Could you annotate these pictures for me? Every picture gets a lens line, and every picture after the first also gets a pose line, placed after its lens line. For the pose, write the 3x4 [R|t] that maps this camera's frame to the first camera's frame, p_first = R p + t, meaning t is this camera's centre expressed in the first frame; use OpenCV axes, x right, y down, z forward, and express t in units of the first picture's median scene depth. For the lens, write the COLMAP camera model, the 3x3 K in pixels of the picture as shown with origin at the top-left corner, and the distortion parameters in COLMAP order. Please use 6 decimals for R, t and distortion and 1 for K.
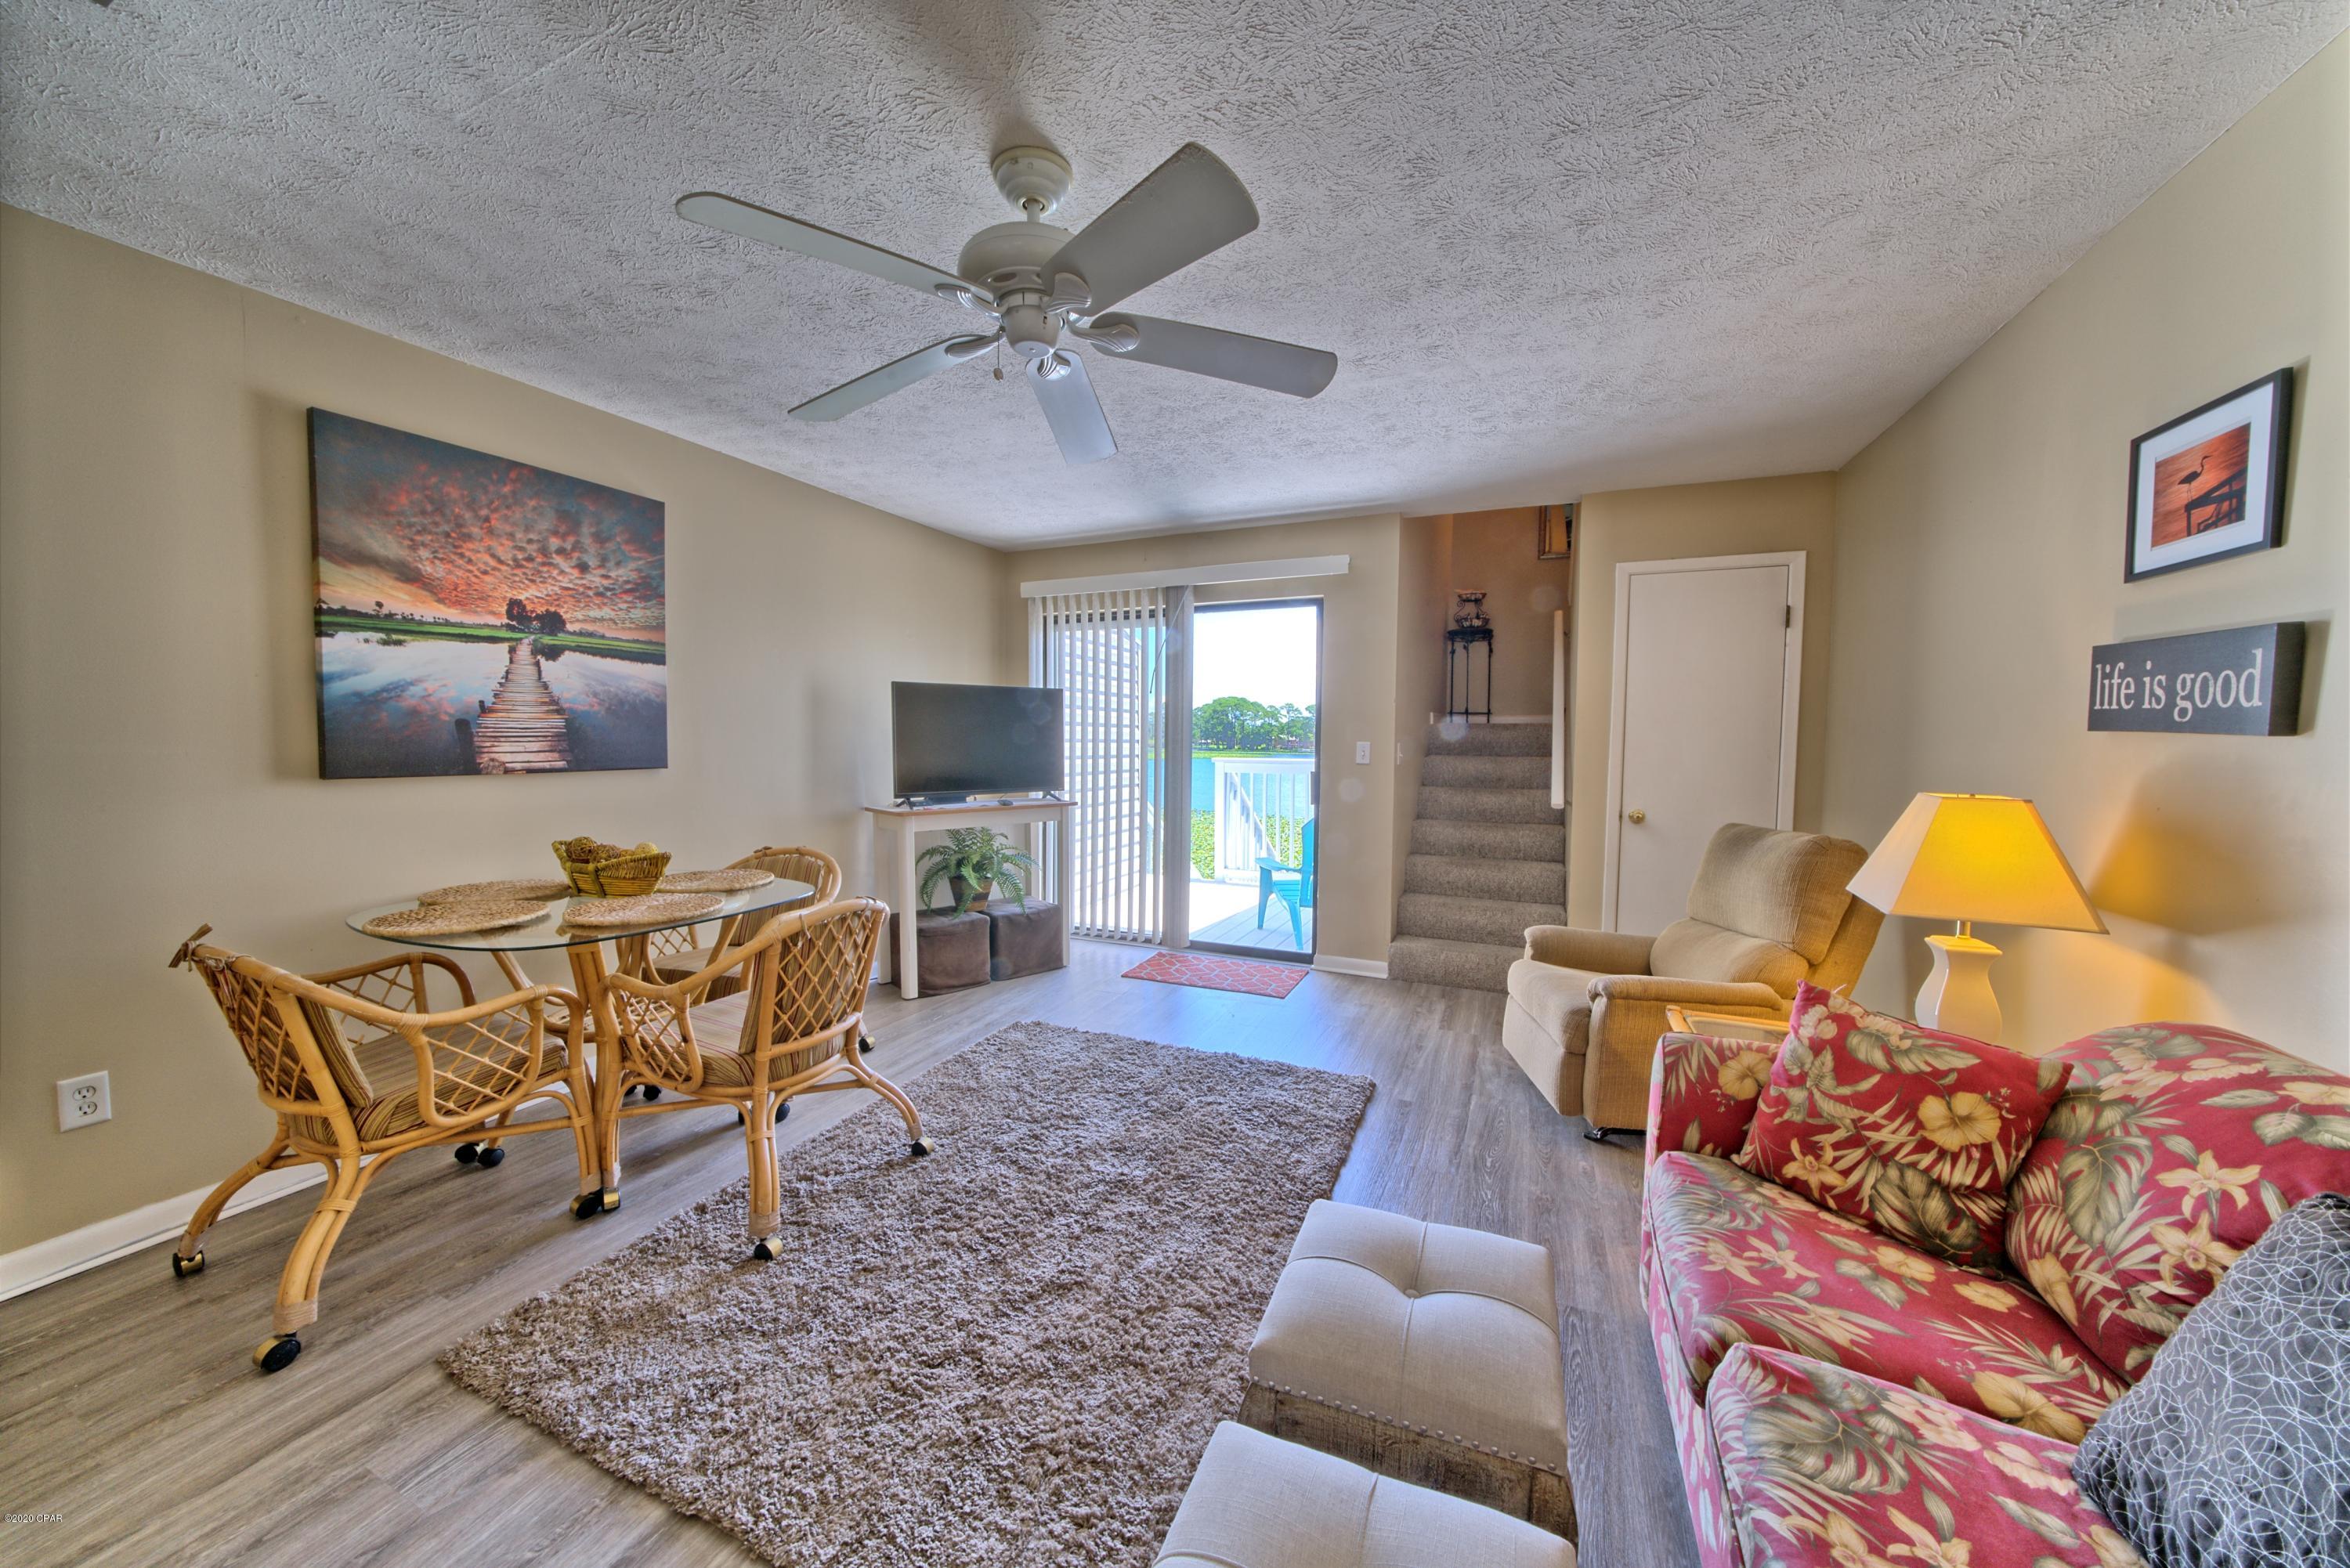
lens RADIAL K [[813.2, 0, 1166.2], [0, 813.2, 785.3], [0, 0, 1]] dist [-0.025443, 0.003314]
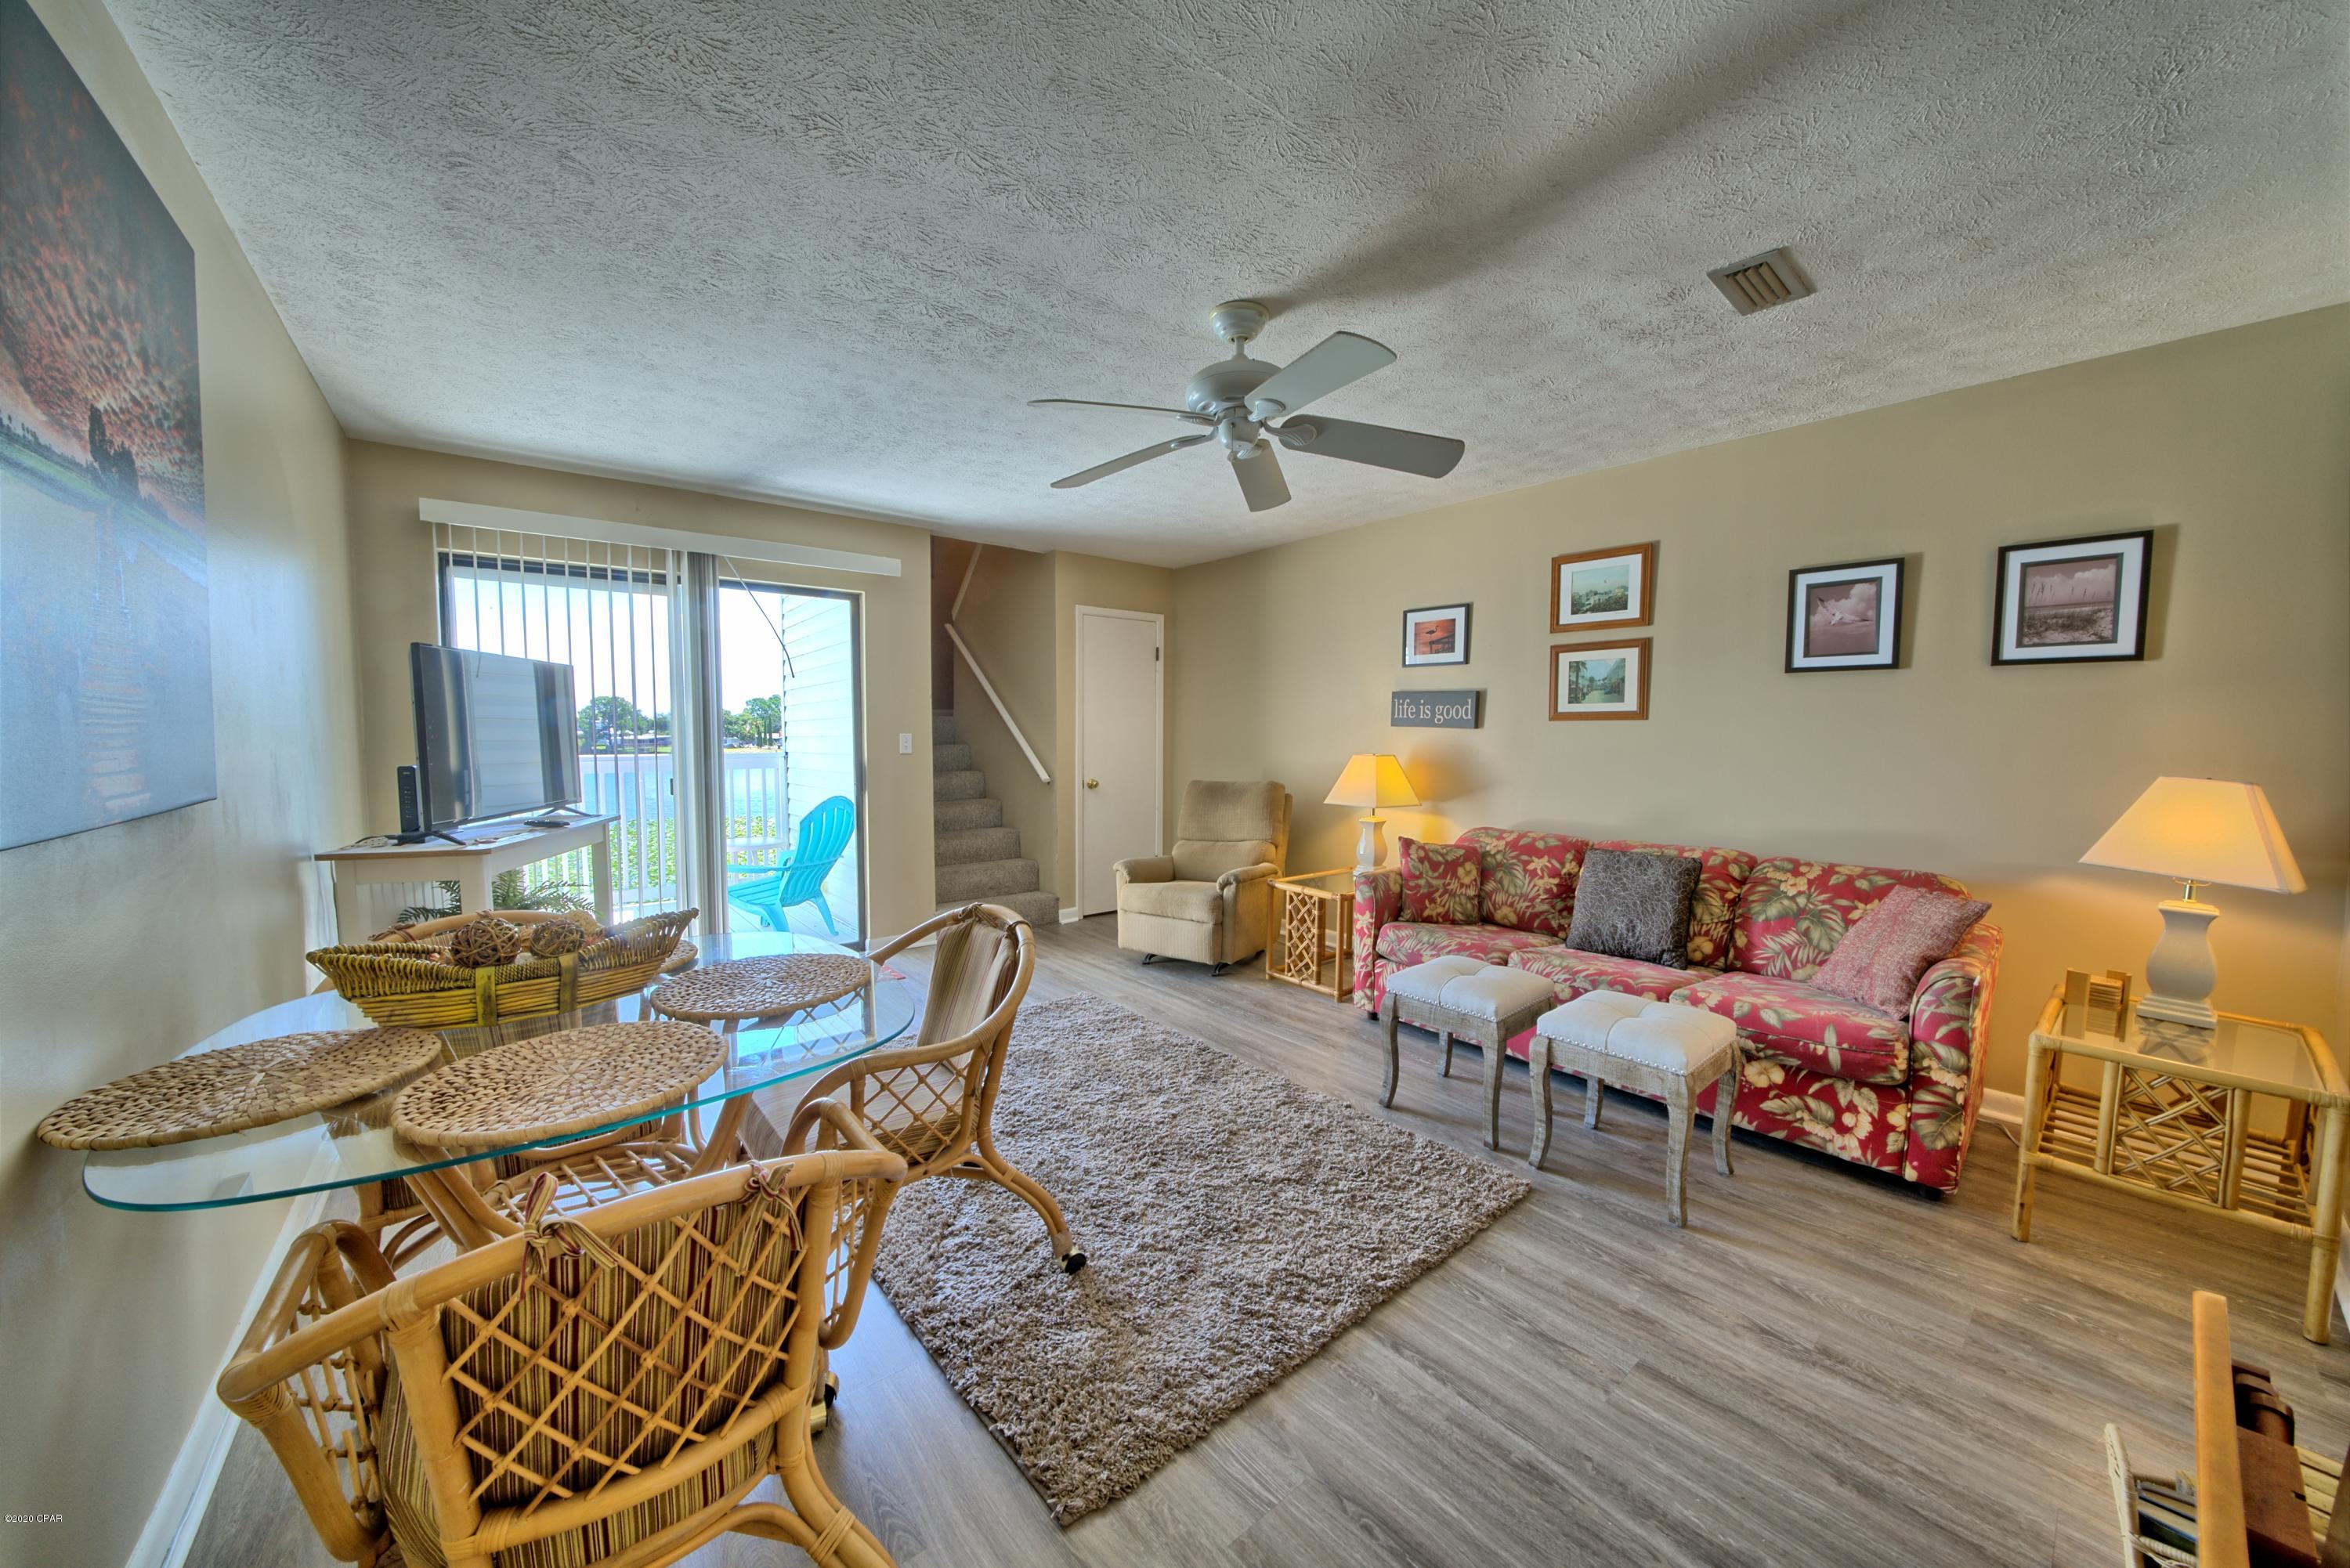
lens RADIAL K [[810.4, 0, 1168.5], [0, 810.4, 783.9], [0, 0, 1]] dist [-0.025355, 0.002115]
pose [[0.454044, -0.063609, 0.888706, -1.459798], [0.052523, 0.997625, 0.044570, -0.040823], [-0.889430, 0.026440, 0.456306, 0.504591]]
